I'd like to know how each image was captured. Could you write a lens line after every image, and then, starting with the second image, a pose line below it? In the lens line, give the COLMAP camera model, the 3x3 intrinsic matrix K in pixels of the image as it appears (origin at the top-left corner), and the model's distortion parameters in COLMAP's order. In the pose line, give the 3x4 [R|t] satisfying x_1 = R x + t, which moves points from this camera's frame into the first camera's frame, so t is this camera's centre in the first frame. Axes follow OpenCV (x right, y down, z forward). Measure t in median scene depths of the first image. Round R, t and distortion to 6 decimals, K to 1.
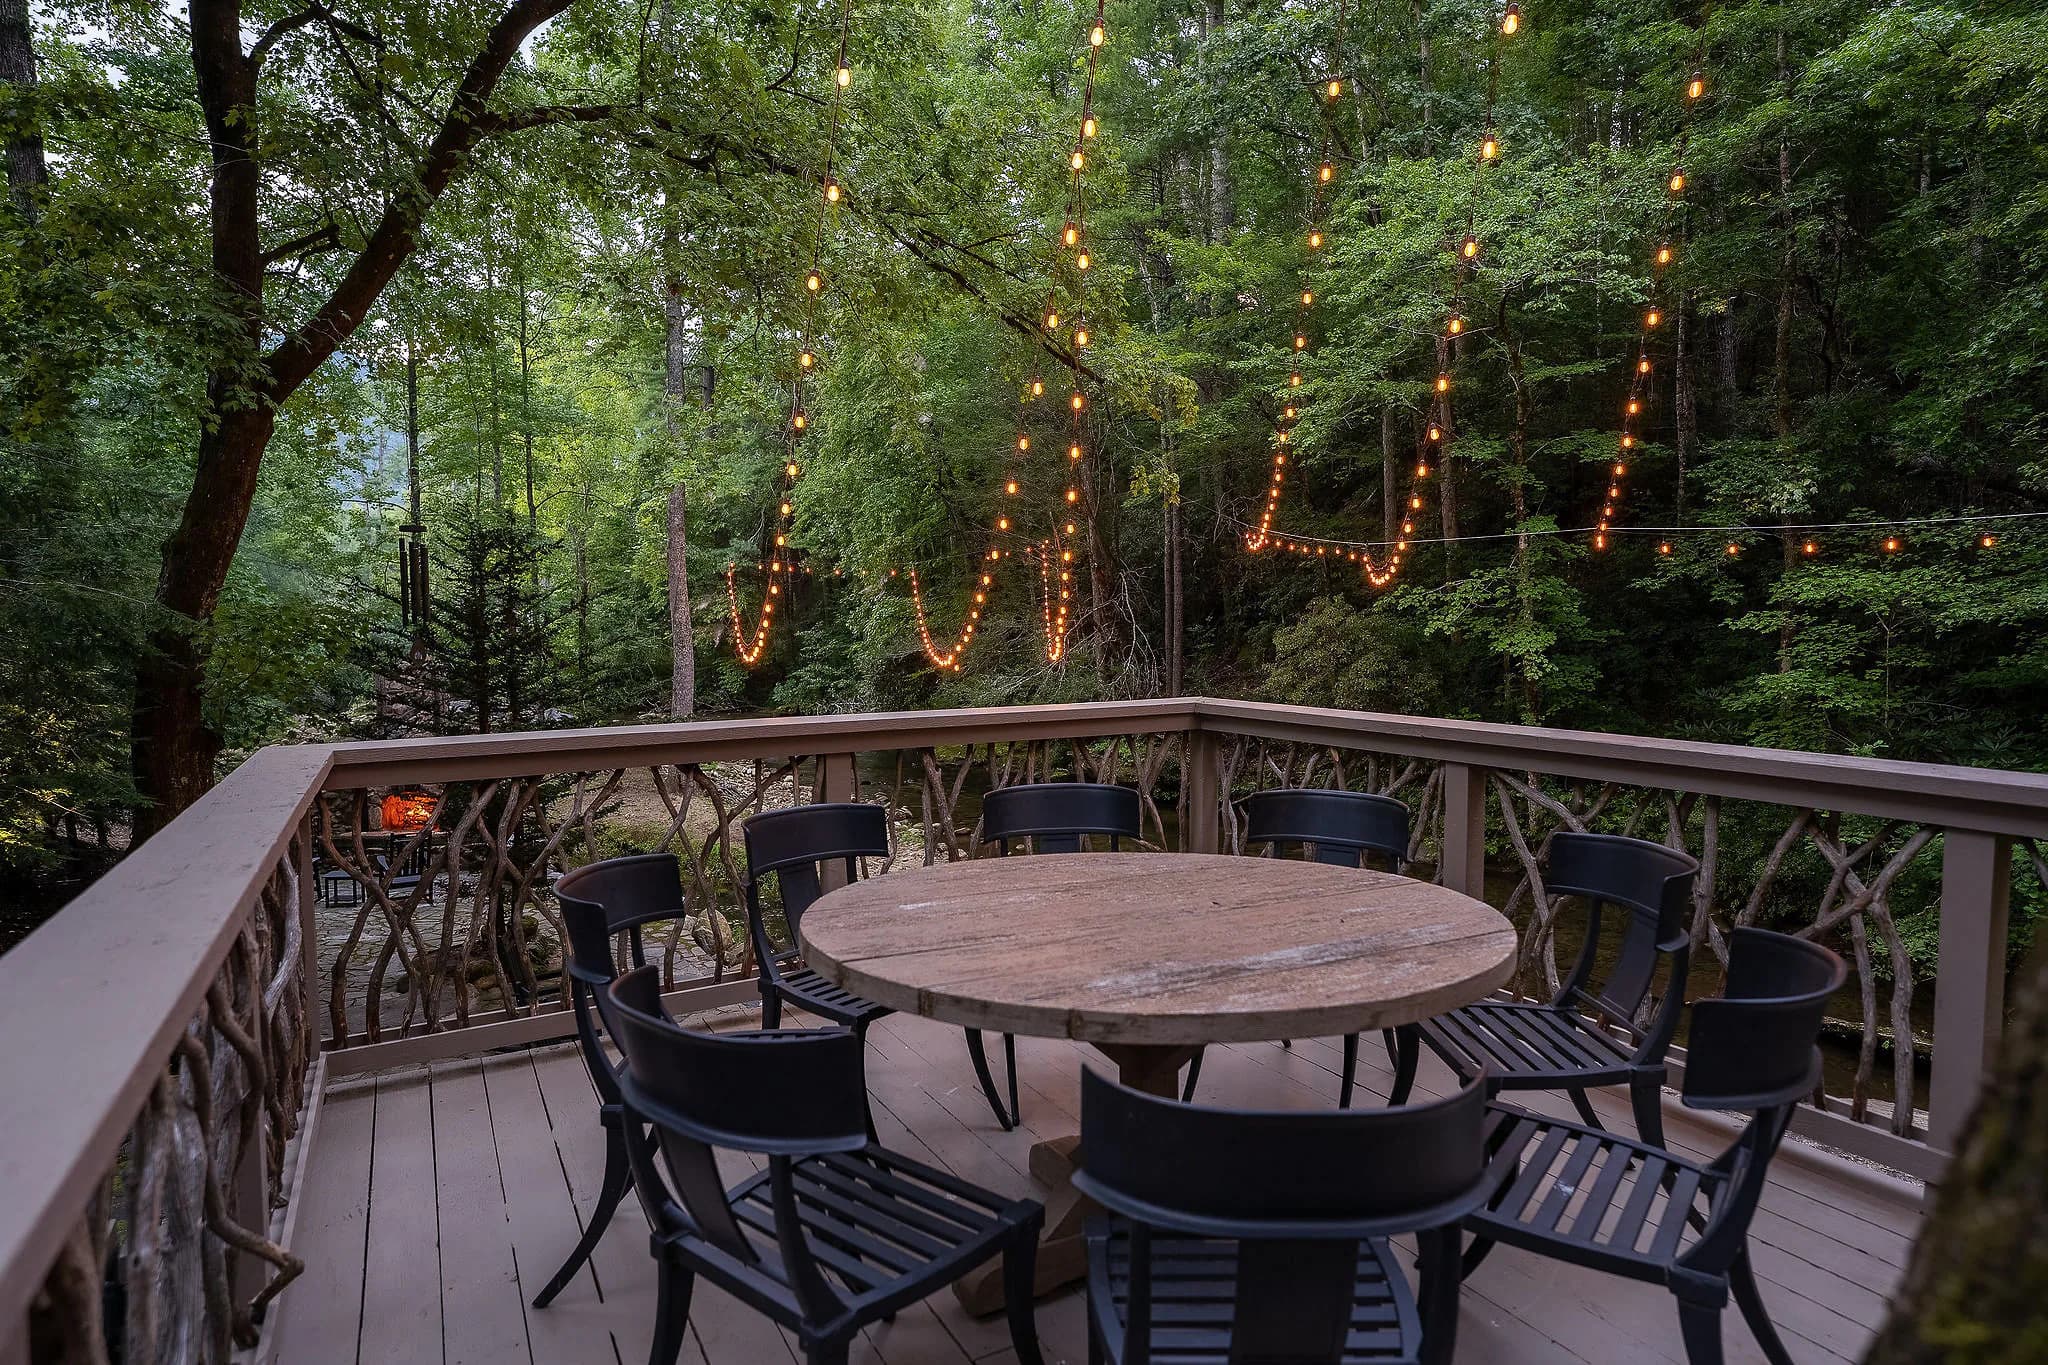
lens RADIAL K [[1106.5, 0, 1033.5], [0, 1106.5, 665.9], [0, 0, 1]] dist [-0.003666, -0.001159]
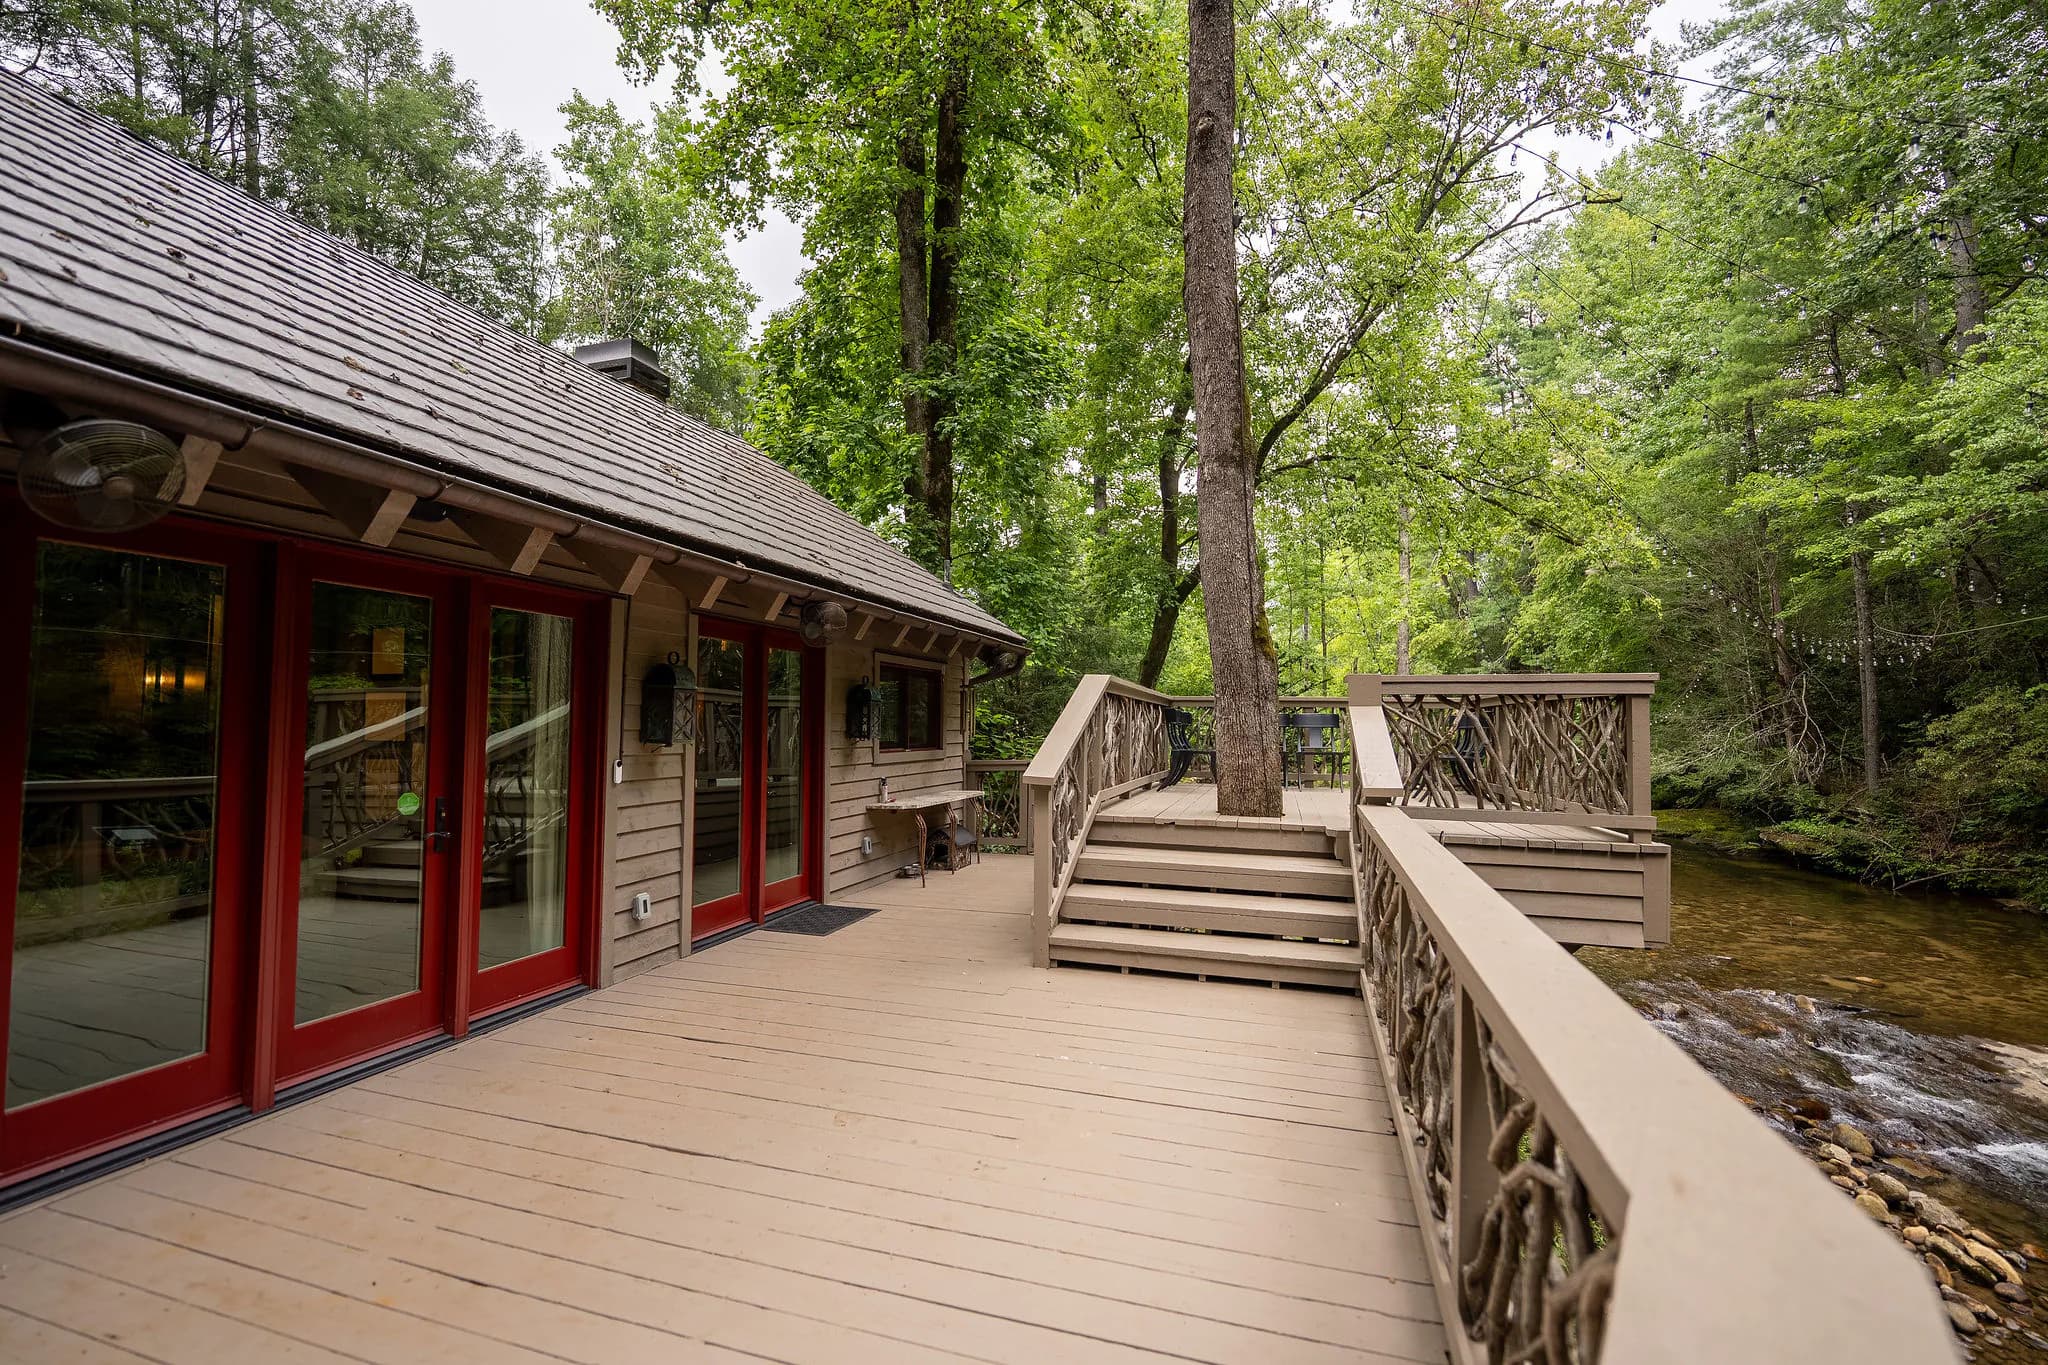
lens RADIAL K [[870.7, 0, 1024.0], [0, 870.7, 682.5], [0, 0, 1]] dist [-0.000850, -0.000125]
pose [[0.685424, -0.017579, -0.727932, 0.247884], [-0.057272, 0.995310, -0.077964, 0.055926], [0.725888, 0.095128, 0.681203, -0.286685]]
